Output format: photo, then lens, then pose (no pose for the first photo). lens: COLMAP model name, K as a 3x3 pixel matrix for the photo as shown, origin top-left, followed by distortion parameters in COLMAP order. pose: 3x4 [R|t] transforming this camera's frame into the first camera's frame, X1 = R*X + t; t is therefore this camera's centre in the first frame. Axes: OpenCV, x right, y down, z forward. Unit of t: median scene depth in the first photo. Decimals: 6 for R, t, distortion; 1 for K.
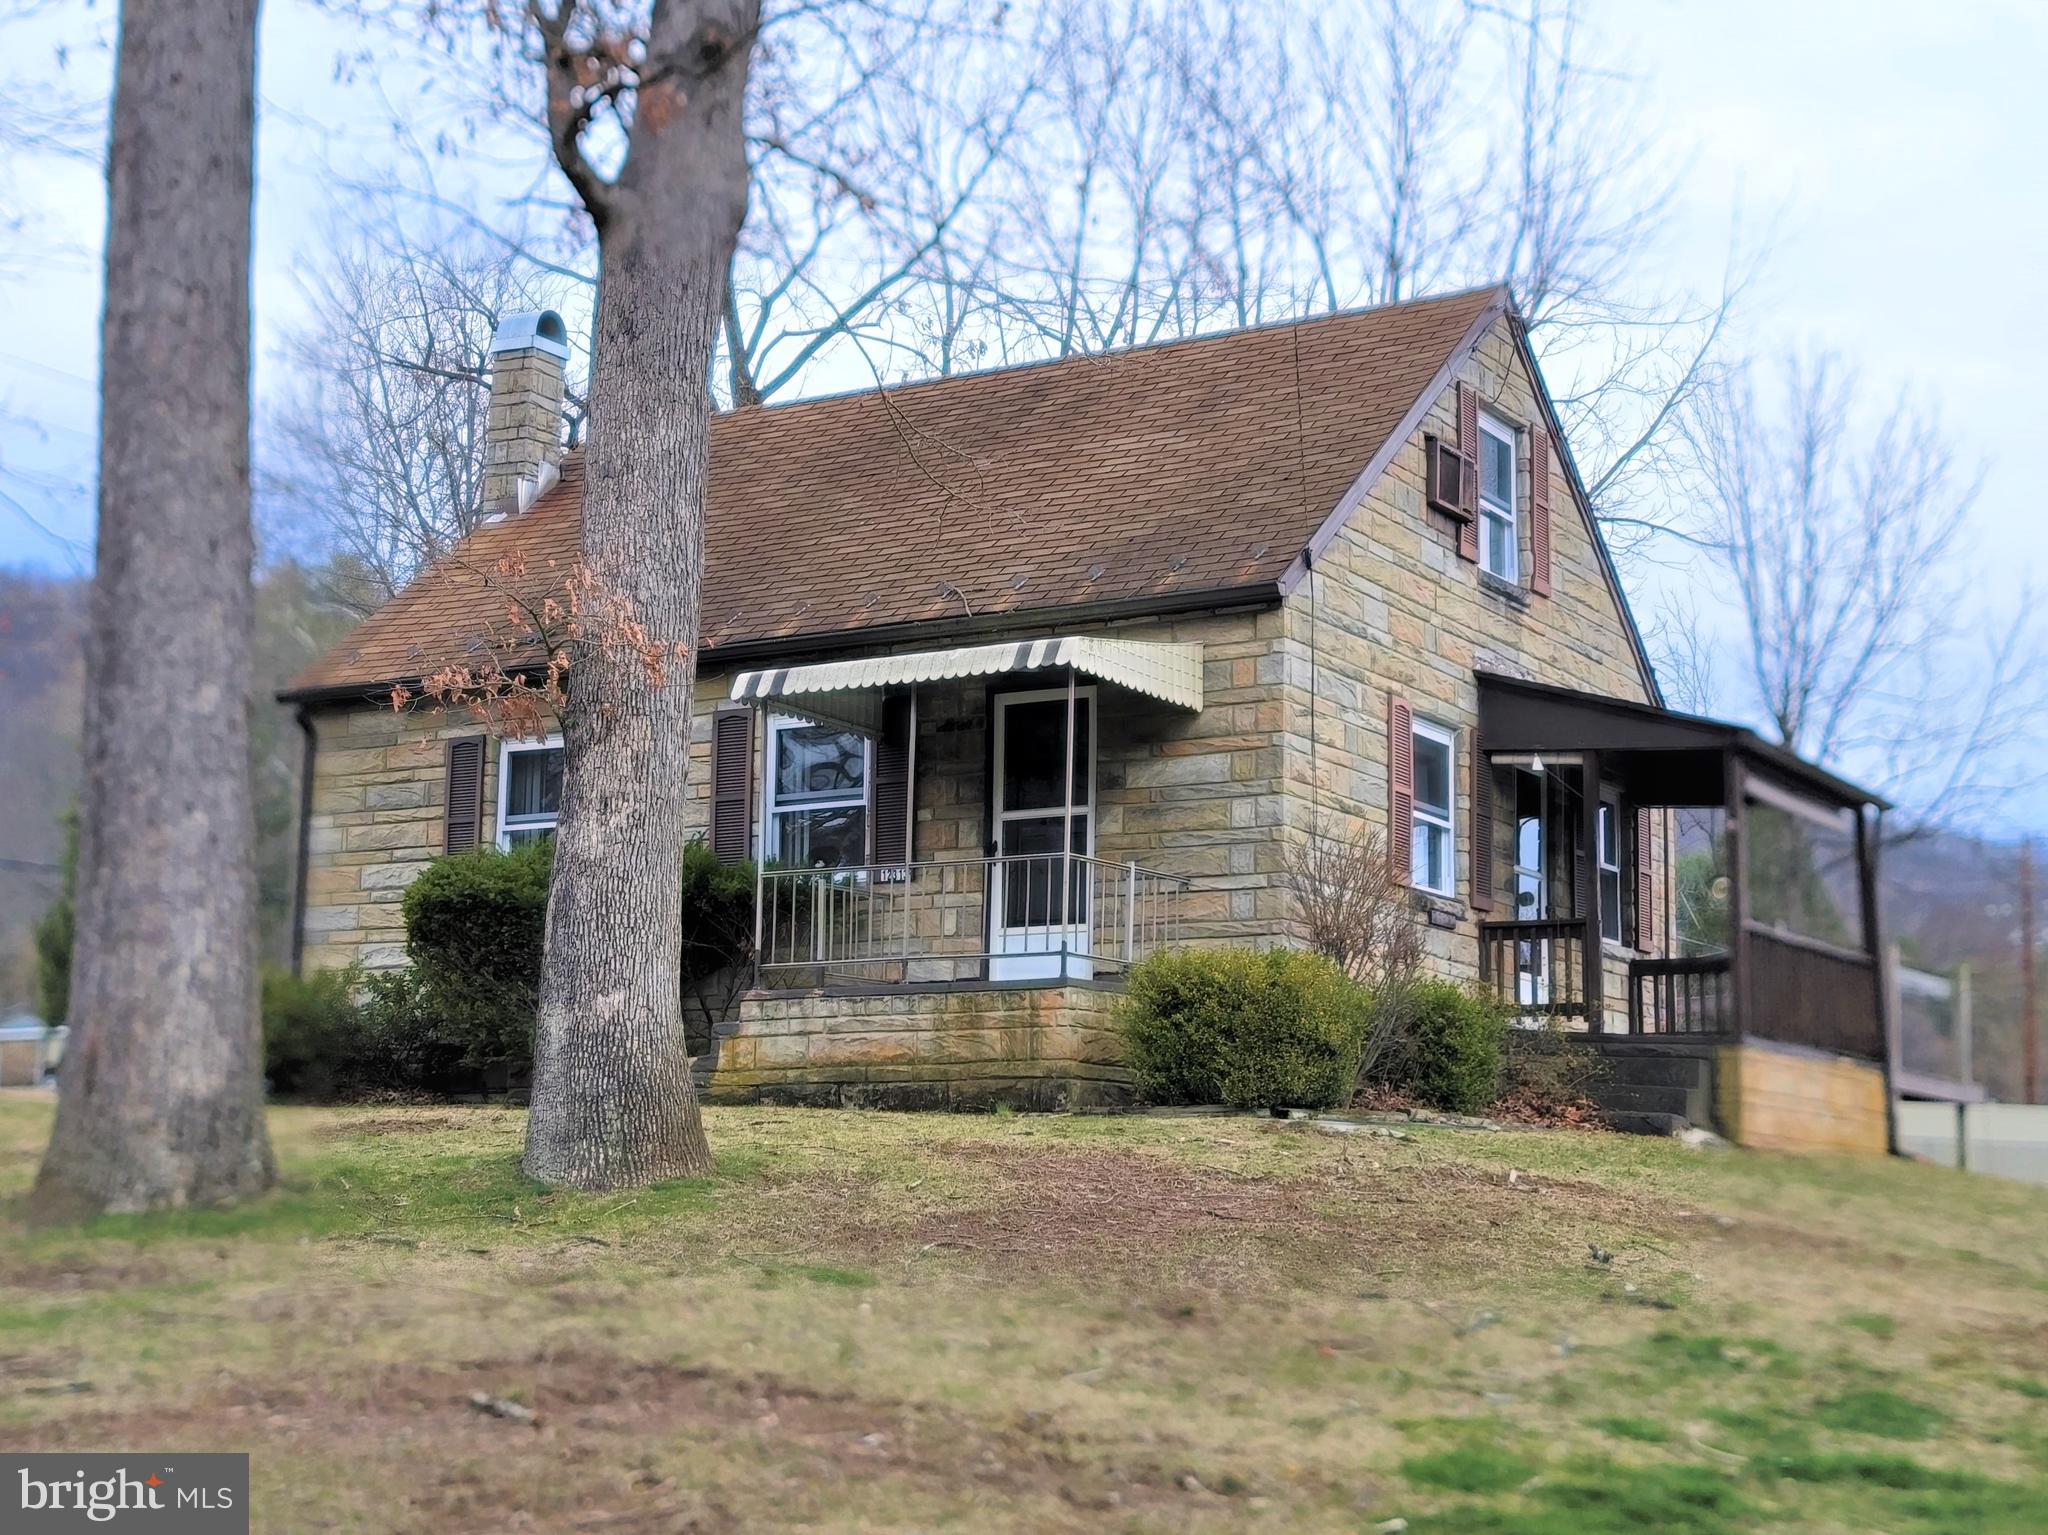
lens RADIAL K [[2925.5, 0, 1023.3], [0, 2925.5, 769.1], [0, 0, 1]] dist [-0.043397, 0.000000]
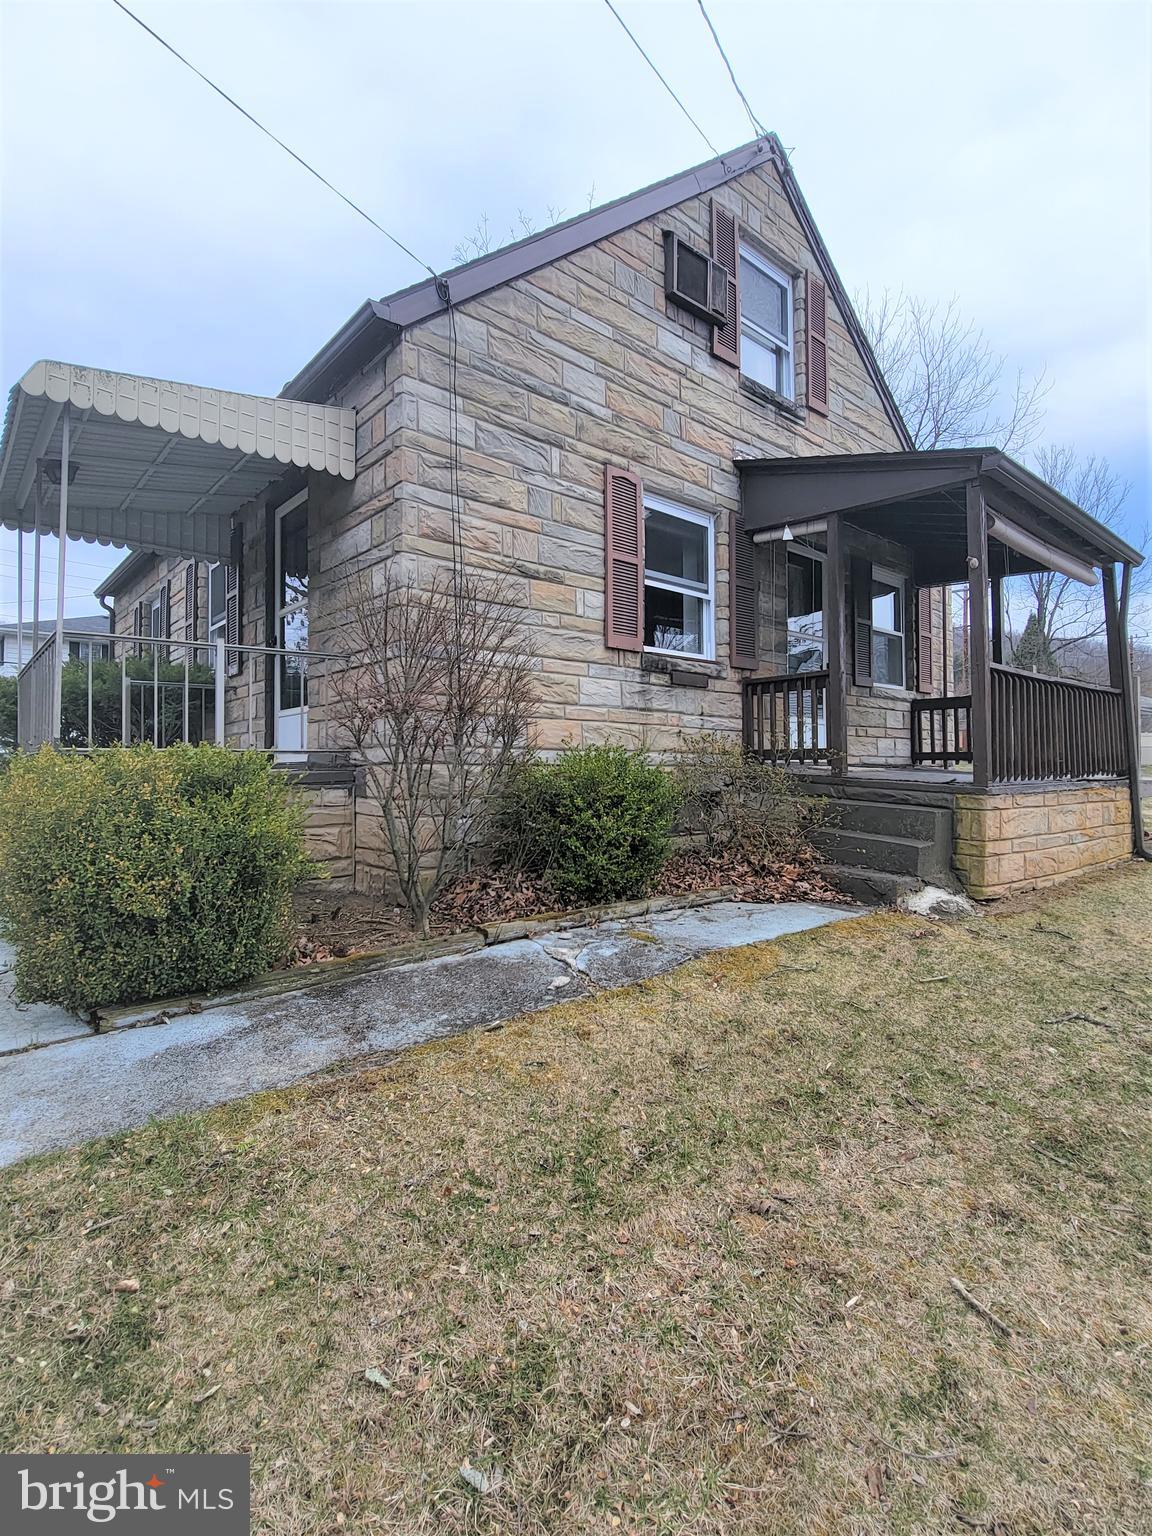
lens RADIAL K [[753.4, 0, 579.6], [0, 753.4, 762.8], [0, 0, 1]] dist [-0.017188, -0.000194]
pose [[0.955663, -0.029561, -0.292975, 0.181035], [0.072511, 0.987935, 0.136842, 0.039289], [0.285395, -0.152019, 0.946277, 0.690837]]
